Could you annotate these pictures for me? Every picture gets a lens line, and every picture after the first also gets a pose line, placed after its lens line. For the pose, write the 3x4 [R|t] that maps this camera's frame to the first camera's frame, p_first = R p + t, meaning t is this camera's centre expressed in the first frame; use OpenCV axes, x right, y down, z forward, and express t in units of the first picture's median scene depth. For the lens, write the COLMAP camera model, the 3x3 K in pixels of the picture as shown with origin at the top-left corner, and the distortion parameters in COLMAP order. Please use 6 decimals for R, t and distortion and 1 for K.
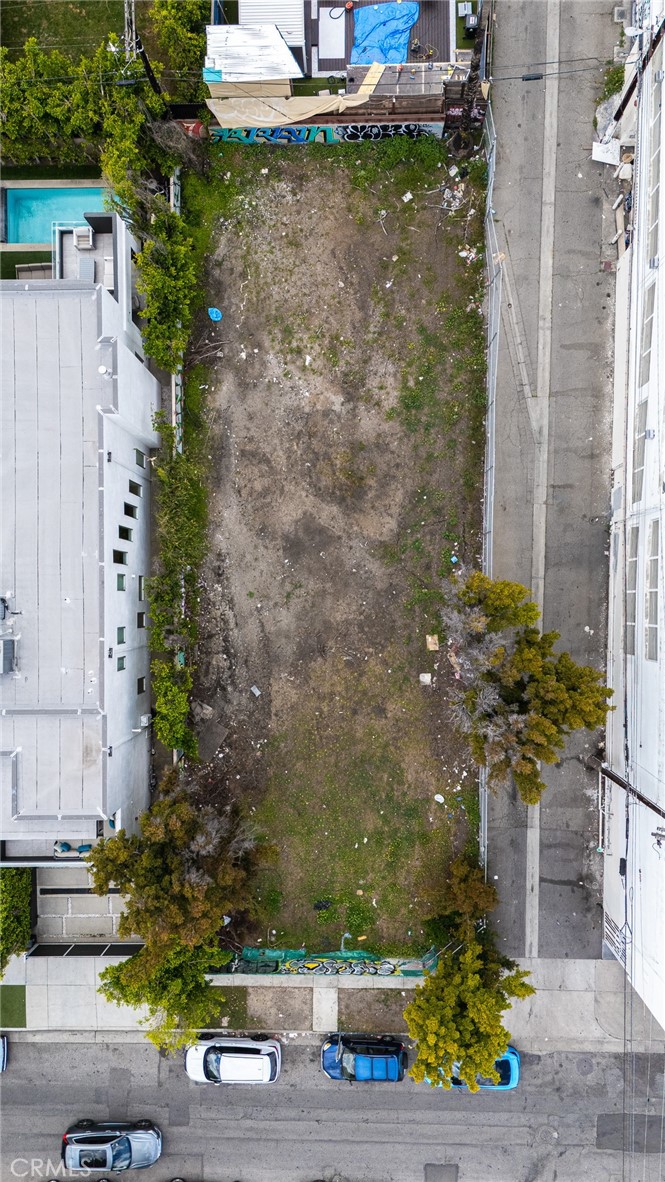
lens RADIAL K [[871.1, 0, 325.3], [0, 871.1, 582.0], [0, 0, 1]] dist [0.071610, -0.077551]
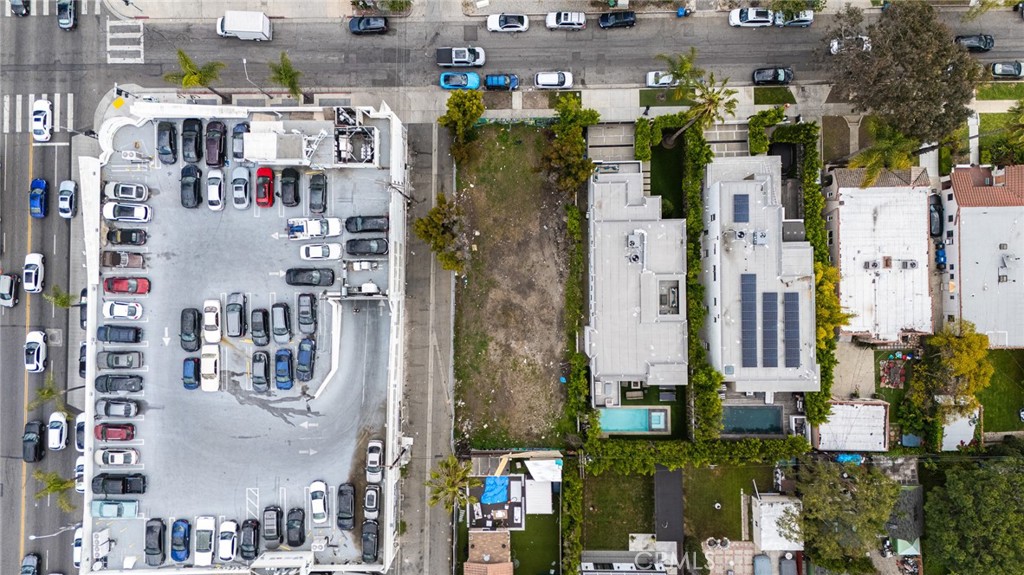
lens RADIAL K [[754.7, 0, 515.5], [0, 754.7, 283.9], [0, 0, 1]] dist [0.071610, -0.077551]
pose [[-0.998239, 0.004519, 0.059141, -0.120872], [-0.003844, -0.999926, 0.011520, -0.059464], [0.059188, 0.011272, 0.998183, -1.143856]]
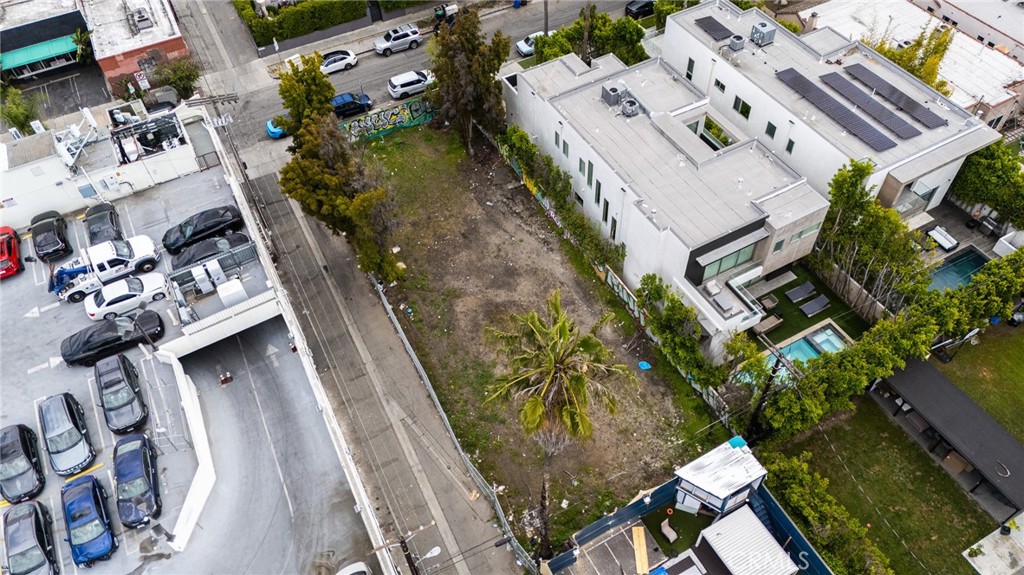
lens RADIAL K [[754.7, 0, 515.5], [0, 754.7, 283.9], [0, 0, 1]] dist [0.071610, -0.077551]
pose [[-0.878459, 0.406024, -0.251902, 0.291707], [-0.472794, -0.662371, 0.581145, -0.810578], [0.069106, 0.629610, 0.773832, 0.012913]]
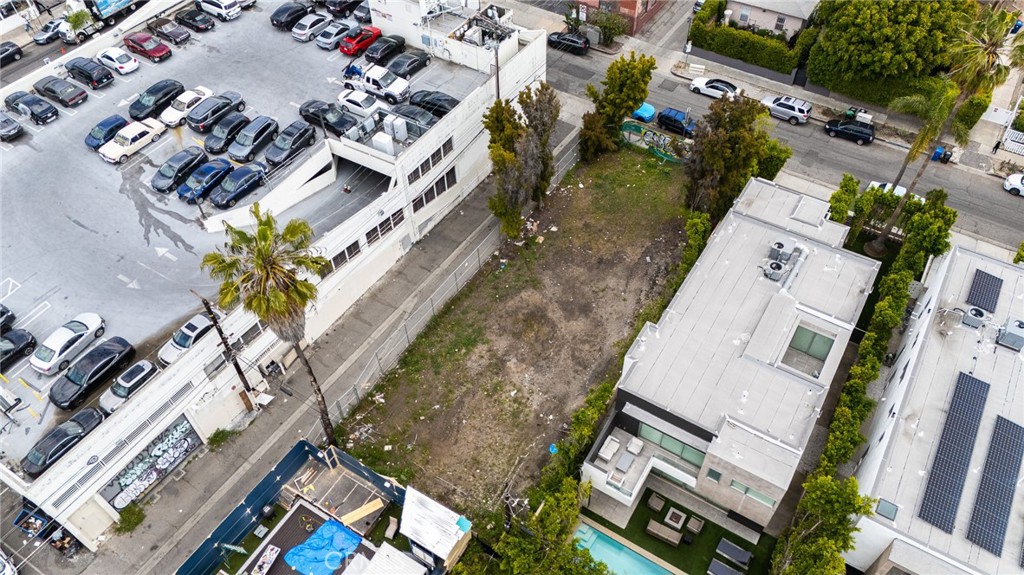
lens RADIAL K [[754.7, 0, 515.5], [0, 754.7, 283.9], [0, 0, 1]] dist [0.071610, -0.077551]
pose [[-0.846225, -0.367499, 0.385806, -0.433566], [0.531378, -0.635404, 0.560268, -0.831642], [0.039245, 0.679122, 0.732976, -0.019147]]
